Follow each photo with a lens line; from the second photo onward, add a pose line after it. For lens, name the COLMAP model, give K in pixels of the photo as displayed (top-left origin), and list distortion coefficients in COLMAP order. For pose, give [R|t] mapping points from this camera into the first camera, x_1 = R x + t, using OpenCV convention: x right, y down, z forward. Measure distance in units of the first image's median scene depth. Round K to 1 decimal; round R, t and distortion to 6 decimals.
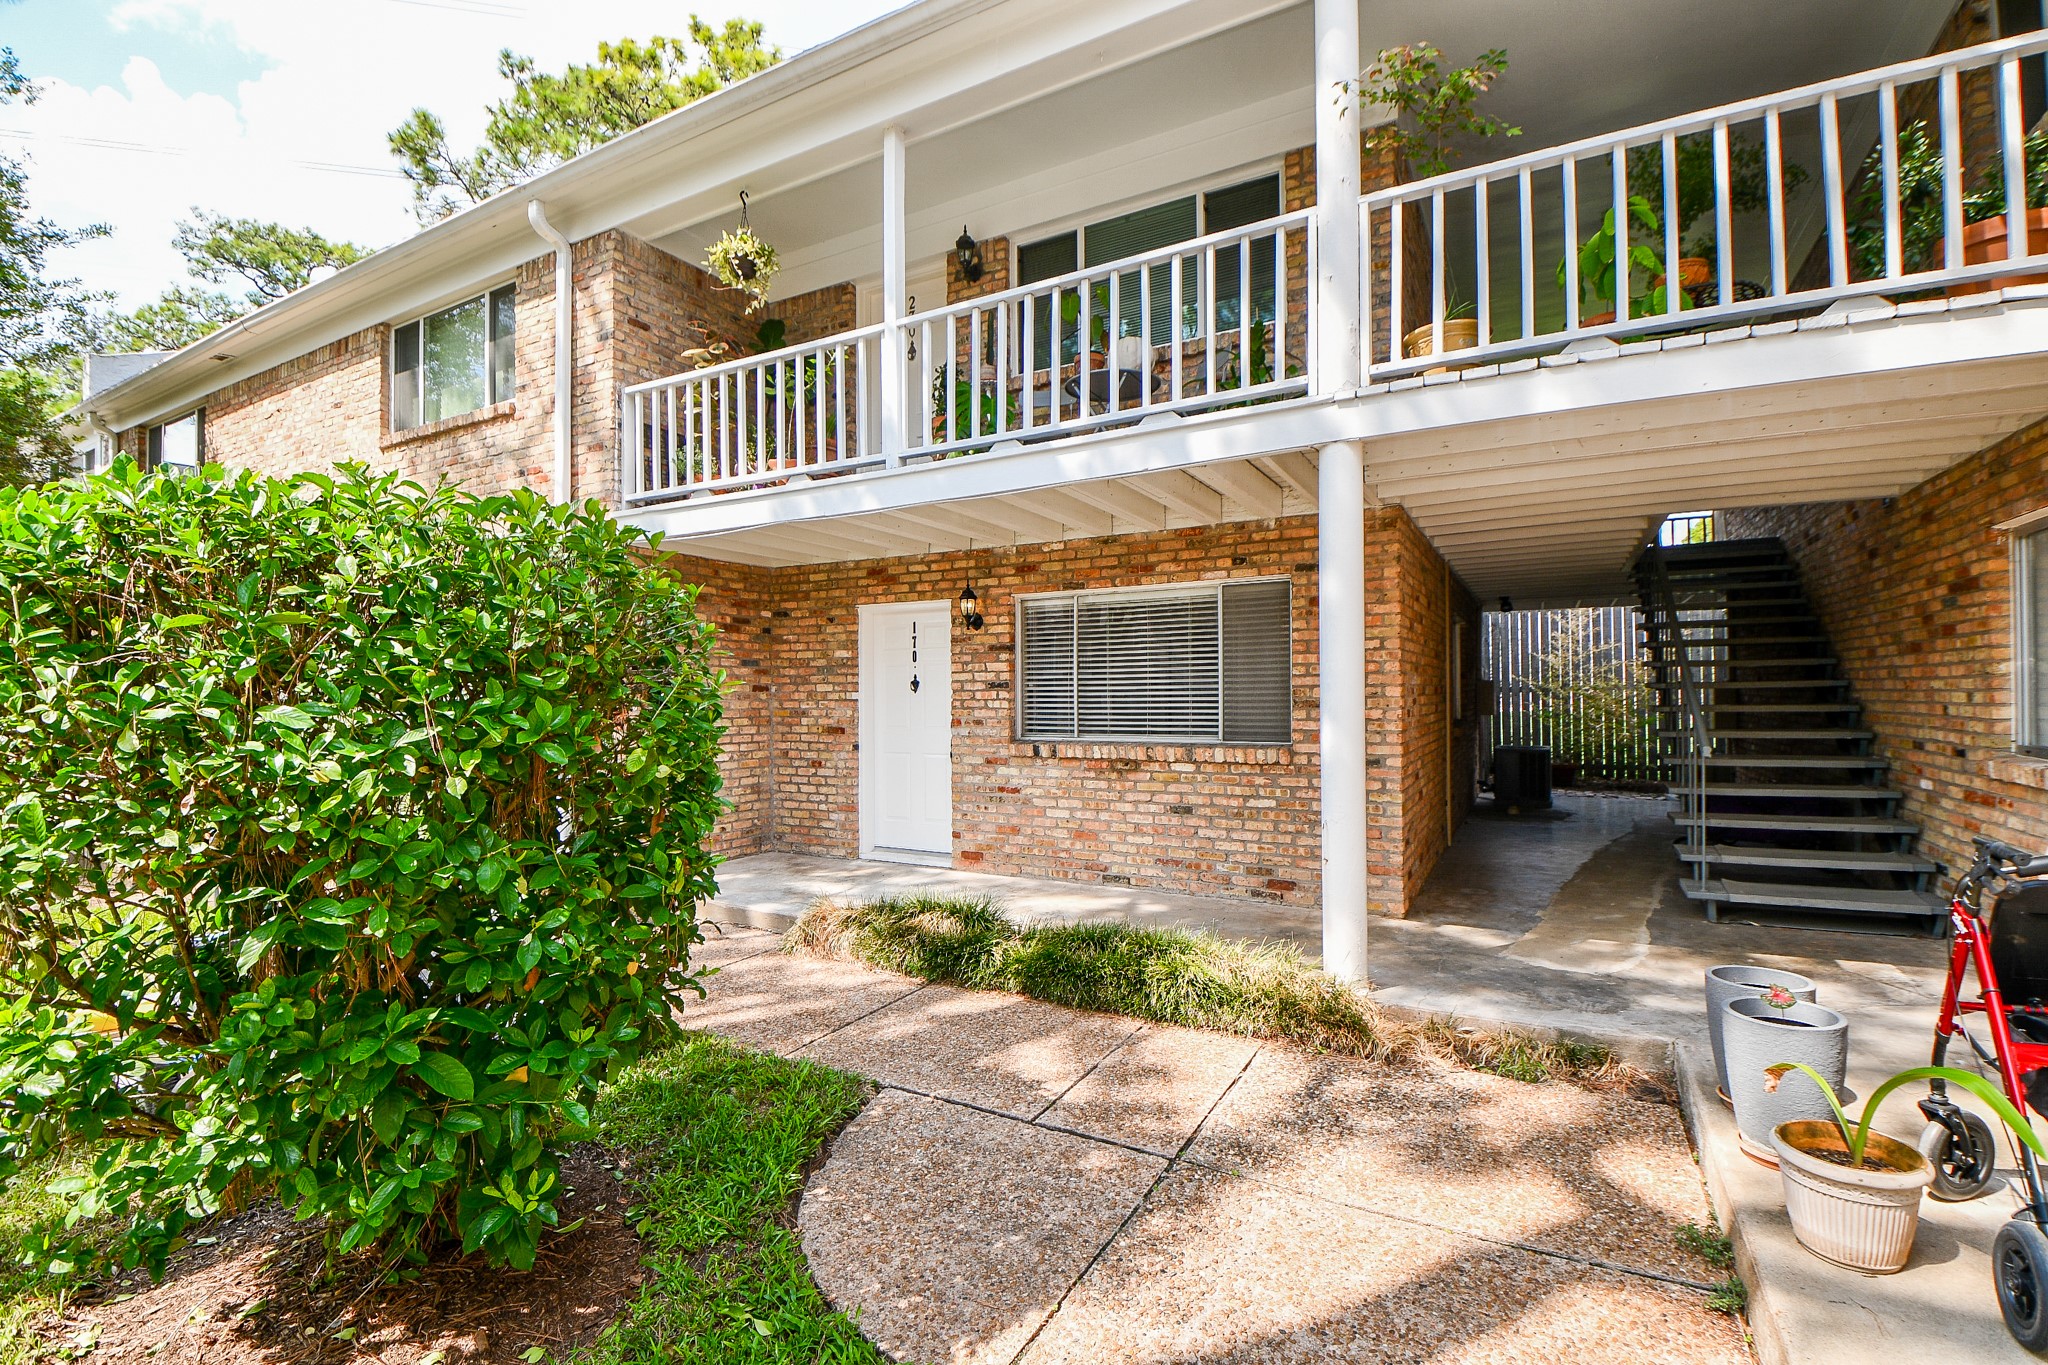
lens RADIAL K [[906.5, 0, 1029.3], [0, 906.5, 698.4], [0, 0, 1]] dist [-0.001724, -0.017890]
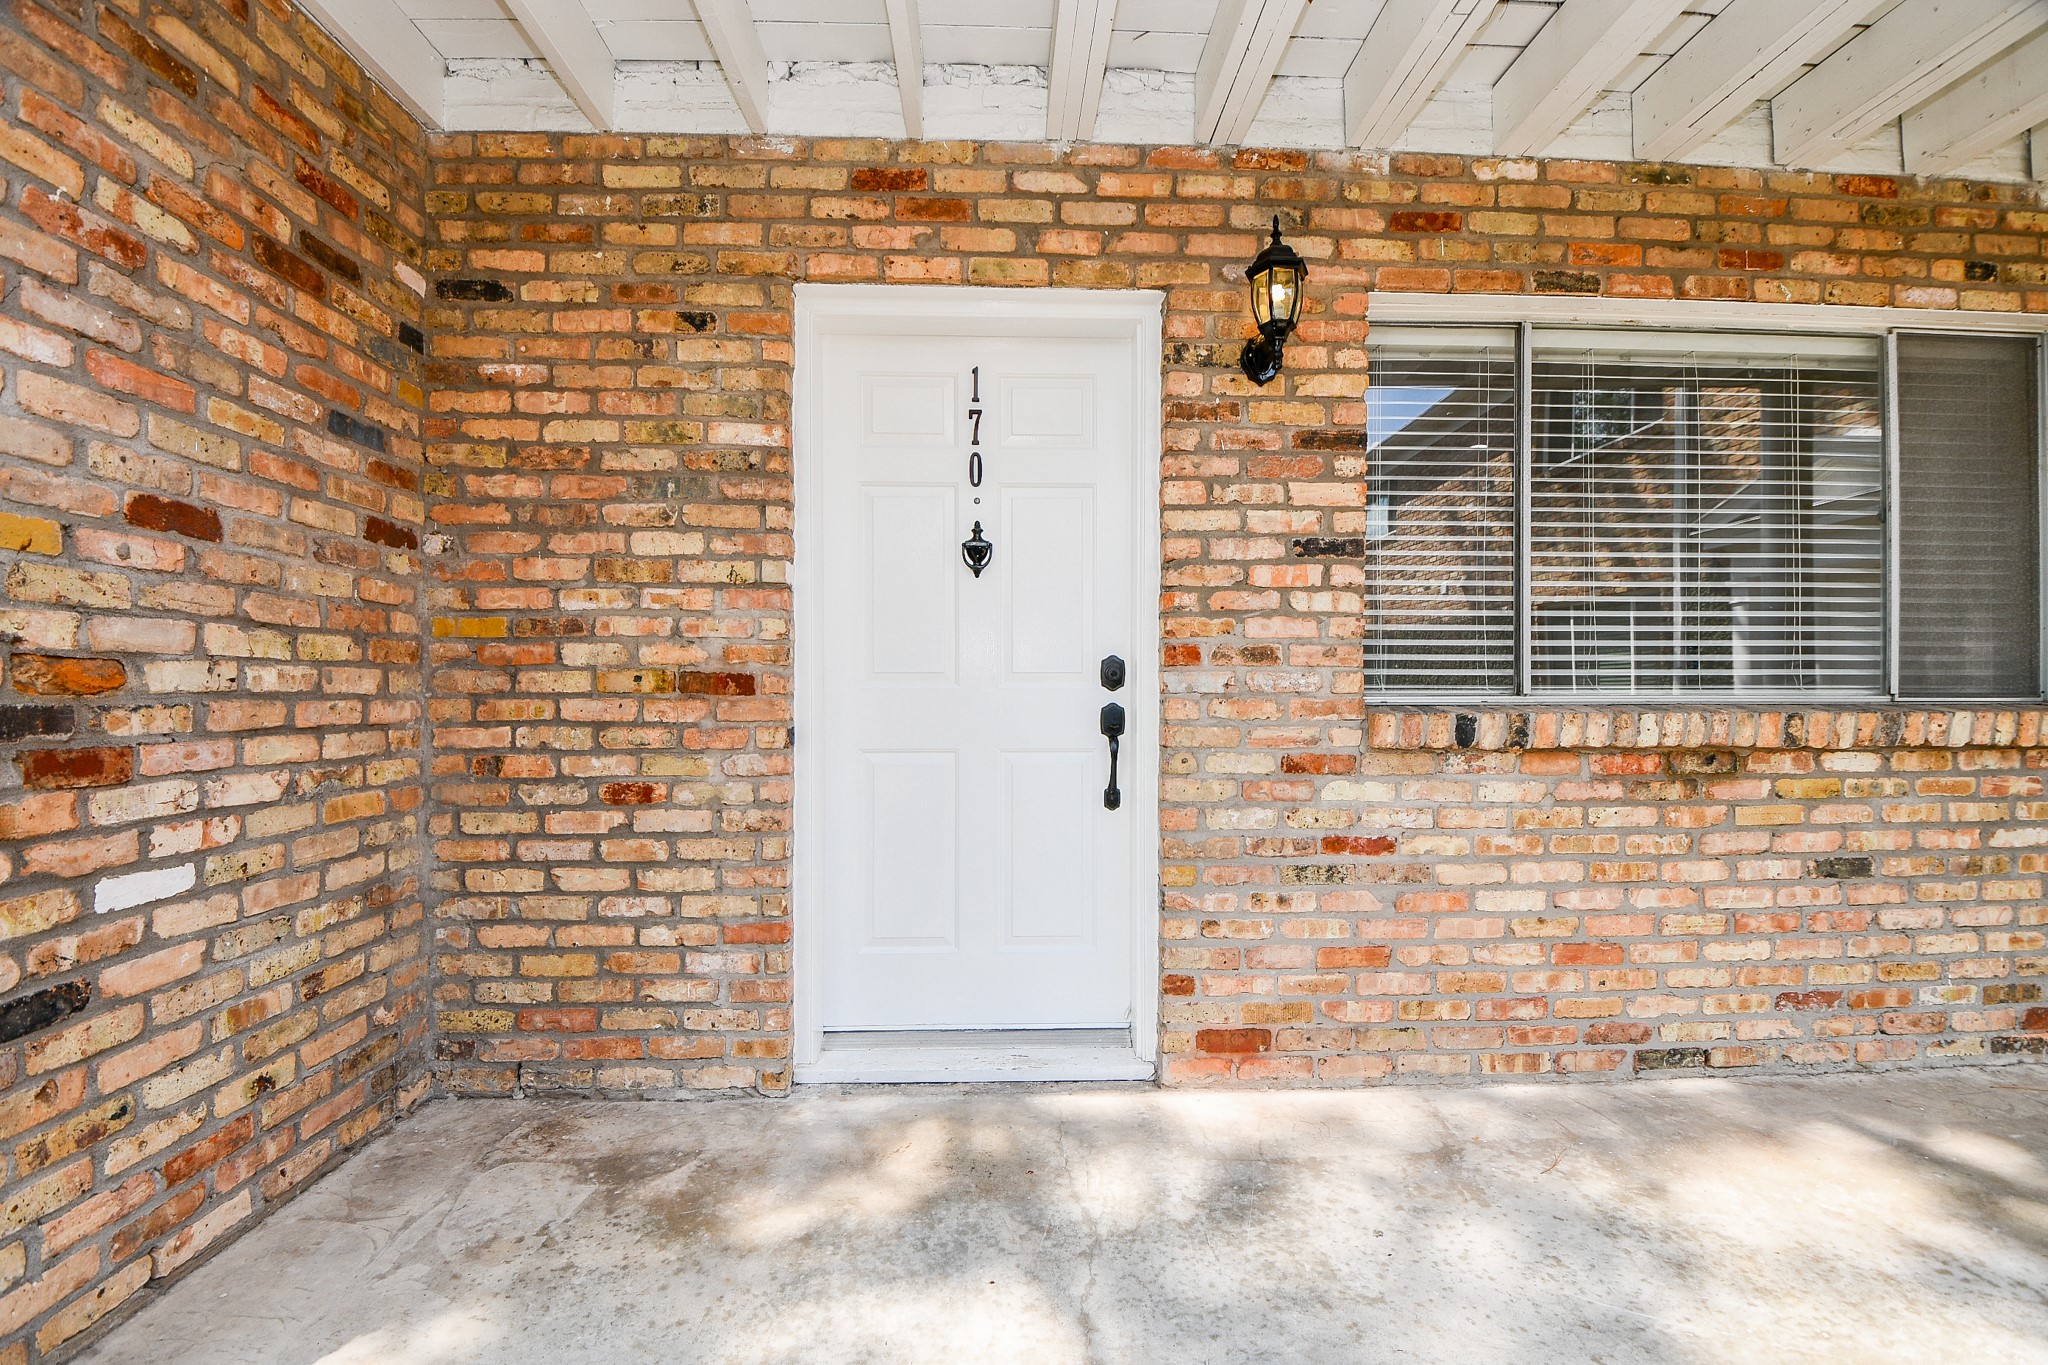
lens RADIAL K [[906.5, 0, 1029.3], [0, 906.5, 698.4], [0, 0, 1]] dist [-0.001724, -0.017890]
pose [[0.854975, -0.000370, 0.518669, -0.311812], [-0.005684, 0.999933, 0.010084, 0.040557], [-0.518638, -0.011570, 0.854916, 0.755998]]
